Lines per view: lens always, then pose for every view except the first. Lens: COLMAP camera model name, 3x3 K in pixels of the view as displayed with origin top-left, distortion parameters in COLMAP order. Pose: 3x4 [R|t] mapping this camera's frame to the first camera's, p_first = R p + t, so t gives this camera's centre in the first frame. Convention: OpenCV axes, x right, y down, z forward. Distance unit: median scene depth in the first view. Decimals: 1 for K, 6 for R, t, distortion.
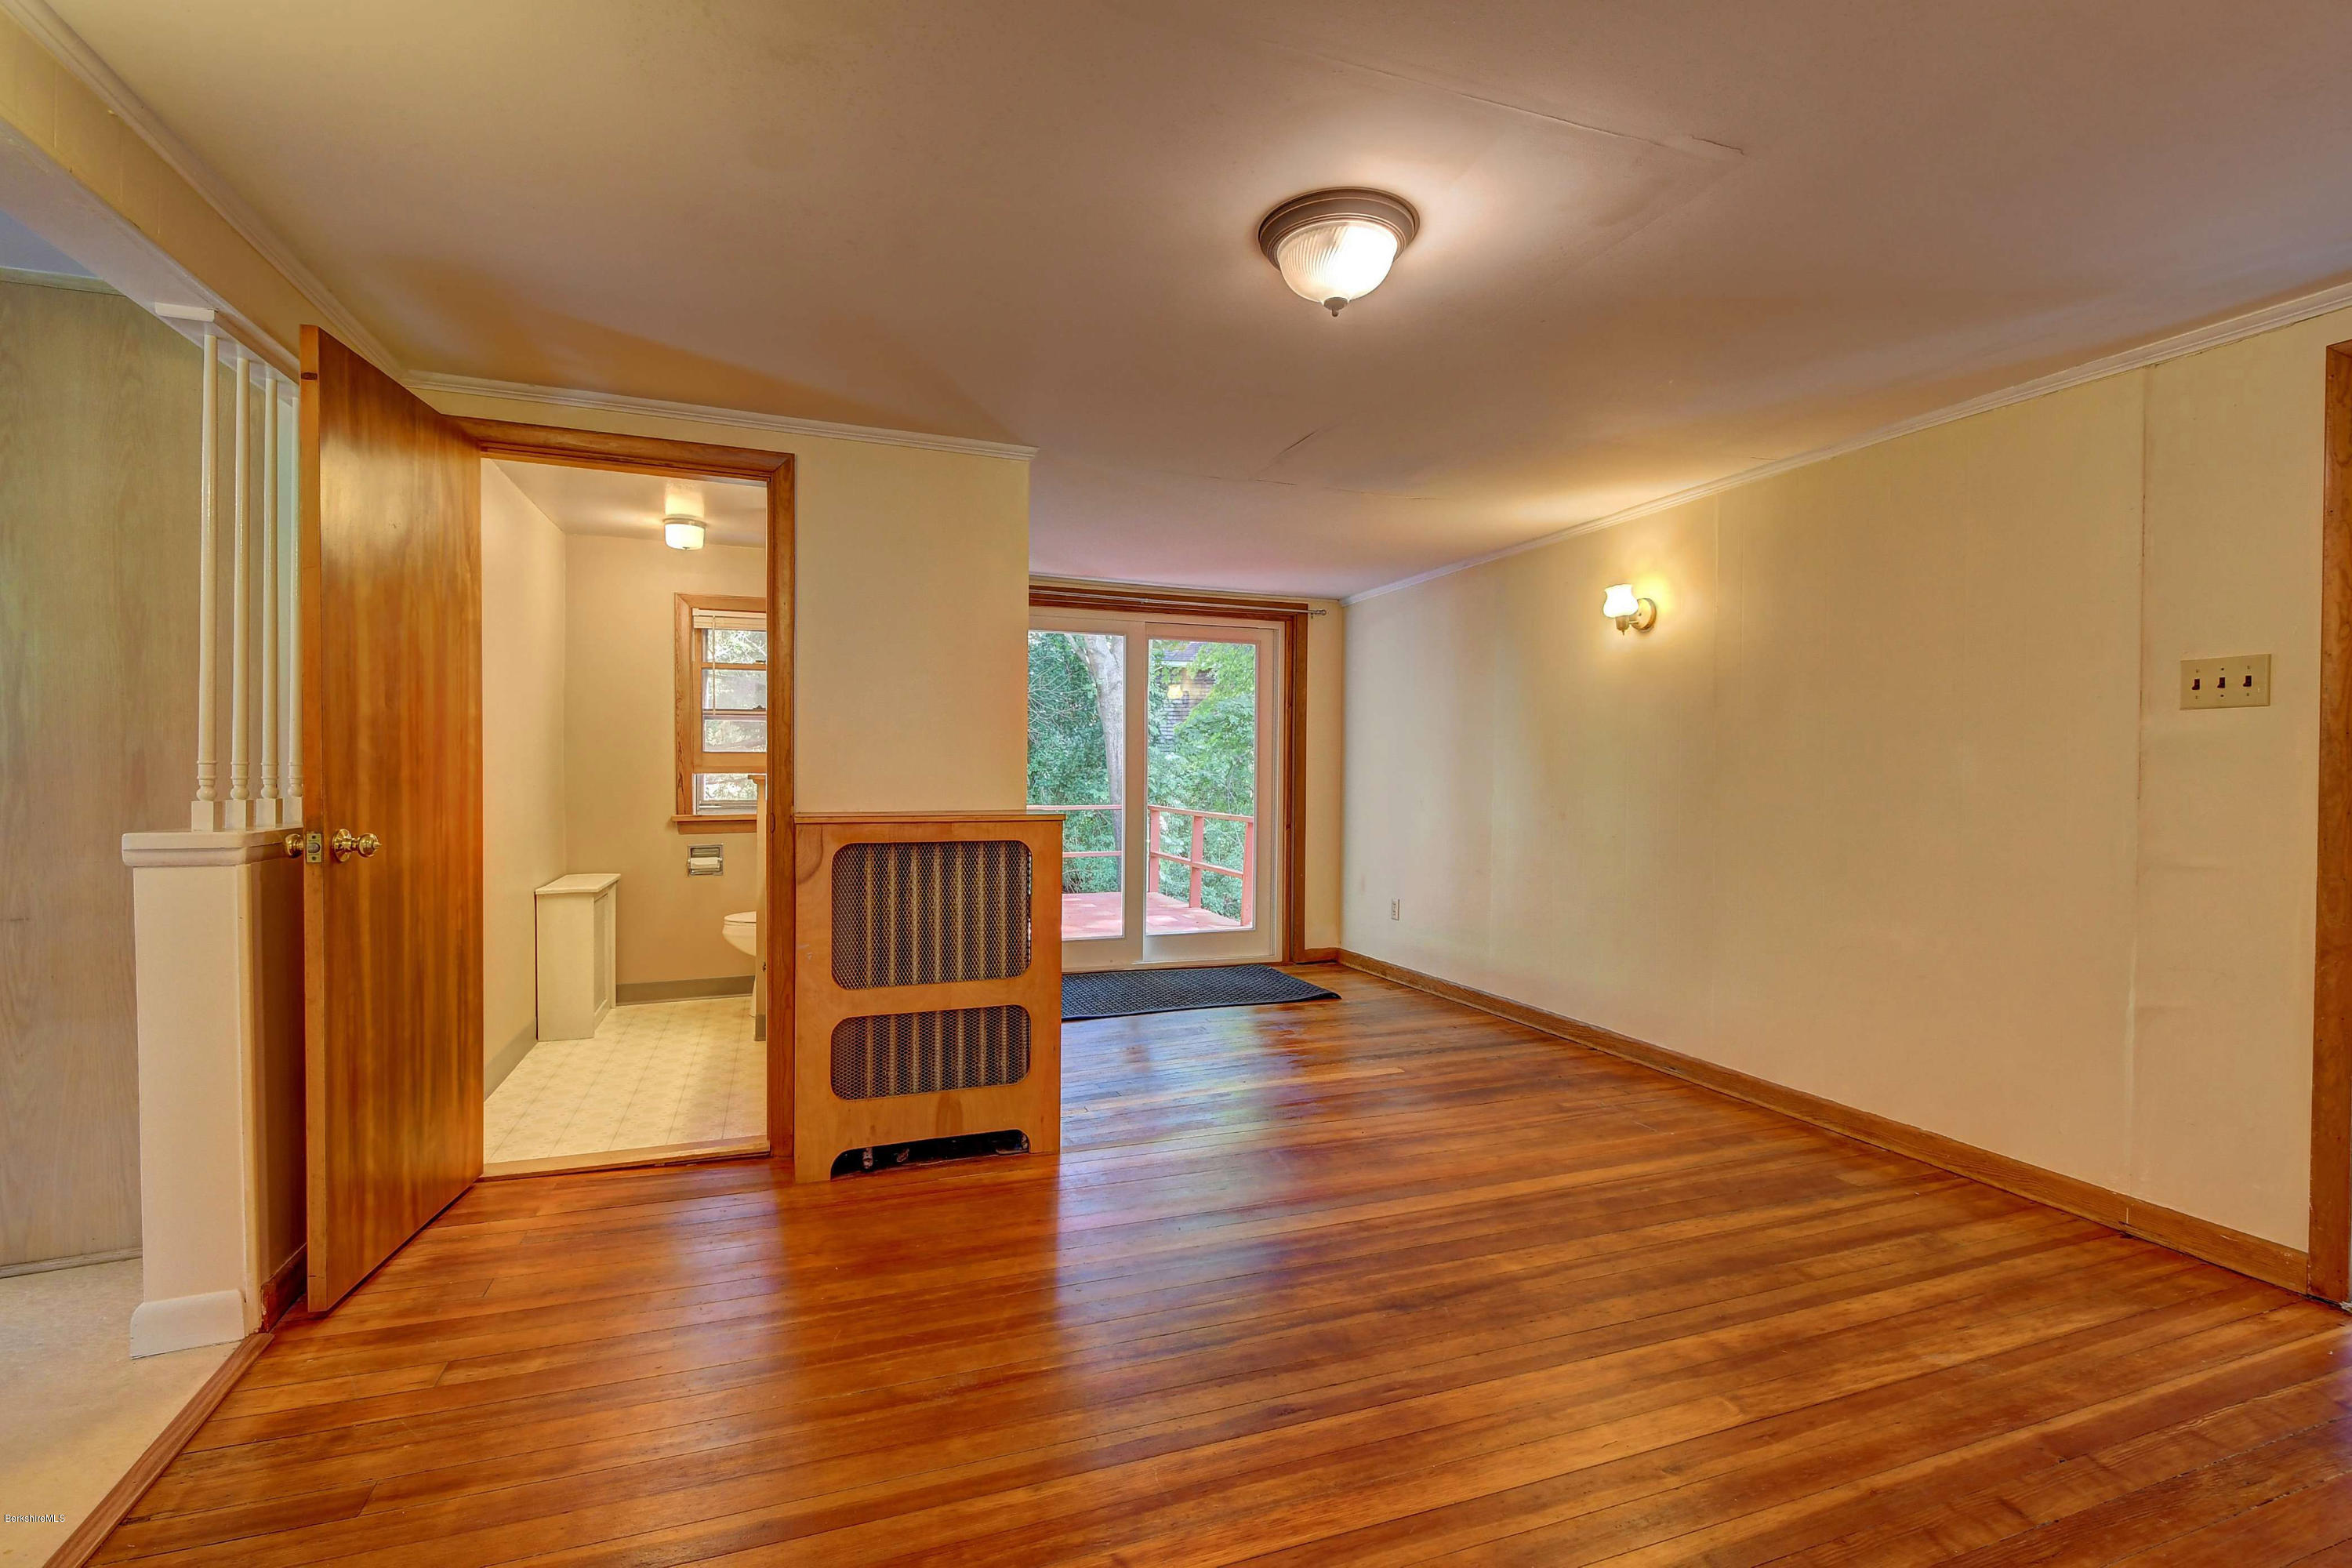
lens RADIAL K [[1033.2, 0, 1132.3], [0, 1033.2, 777.5], [0, 0, 1]] dist [-0.003933, -0.001527]
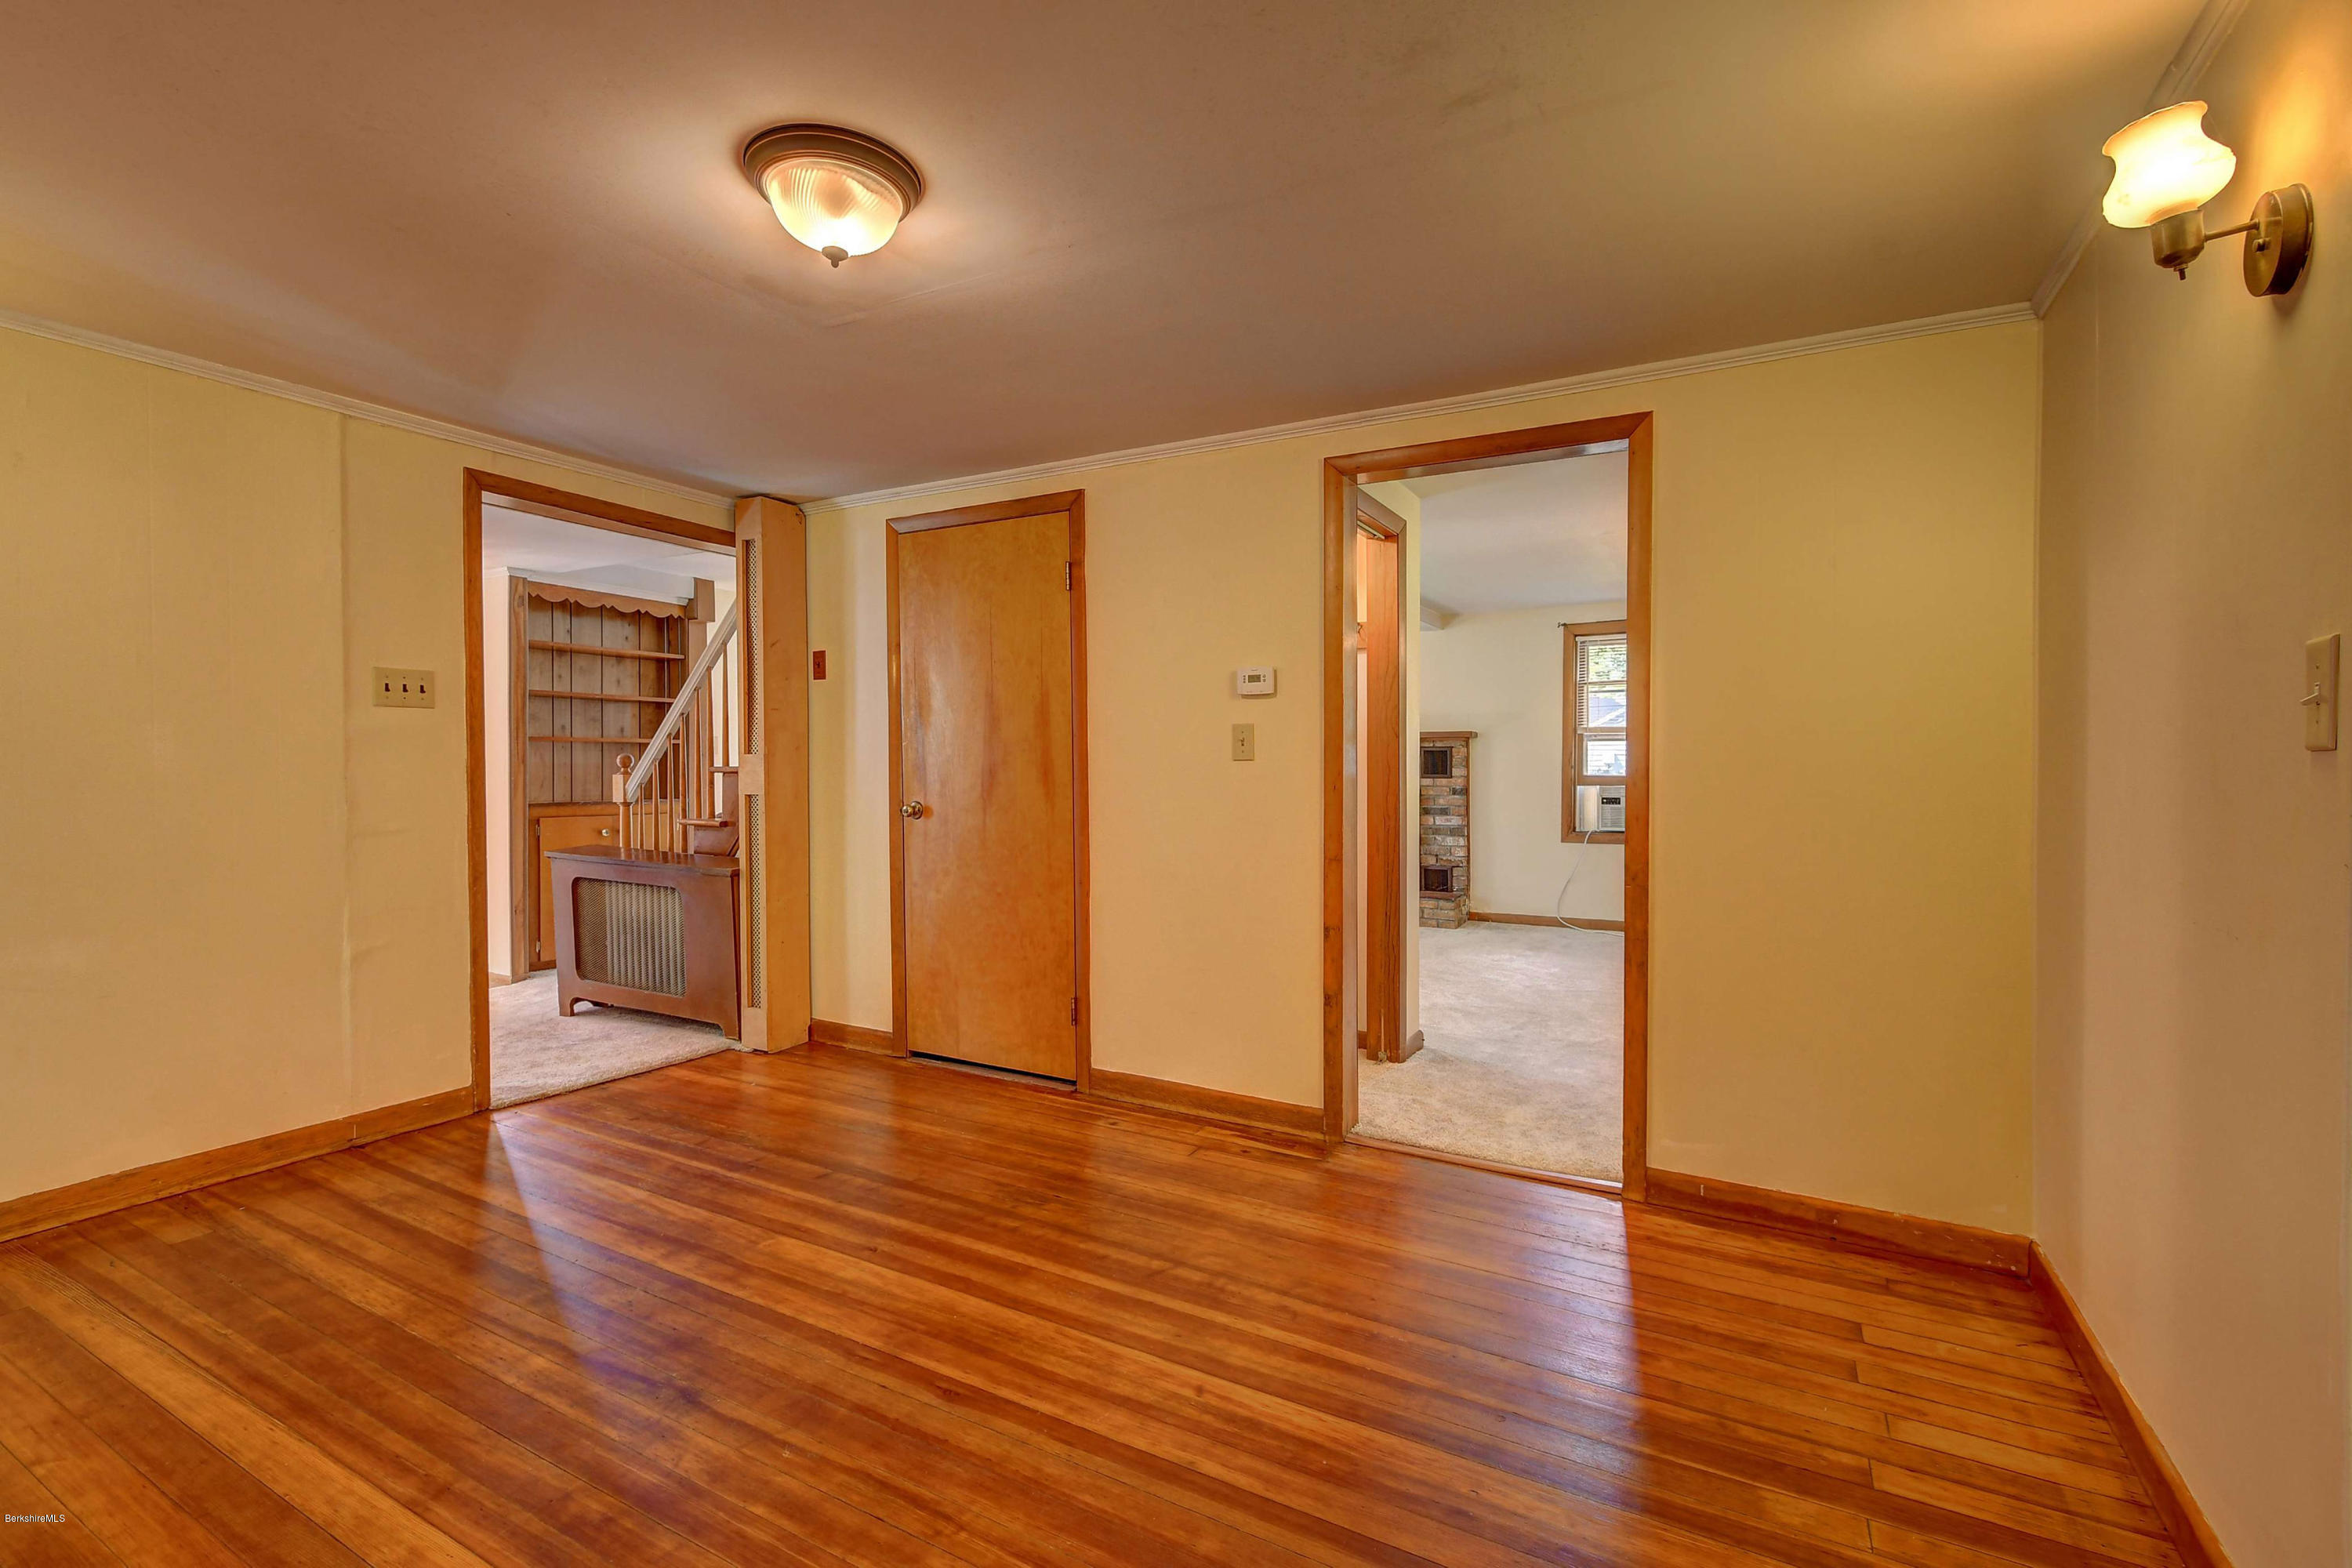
lens RADIAL K [[1033.2, 0, 1171.0], [0, 1033.2, 777.3], [0, 0, 1]] dist [-0.003933, -0.001527]
pose [[-0.675740, -0.019516, 0.736882, -0.505101], [-0.001608, 0.999686, 0.025002, -0.011921], [-0.737138, 0.015710, -0.675559, 1.042656]]
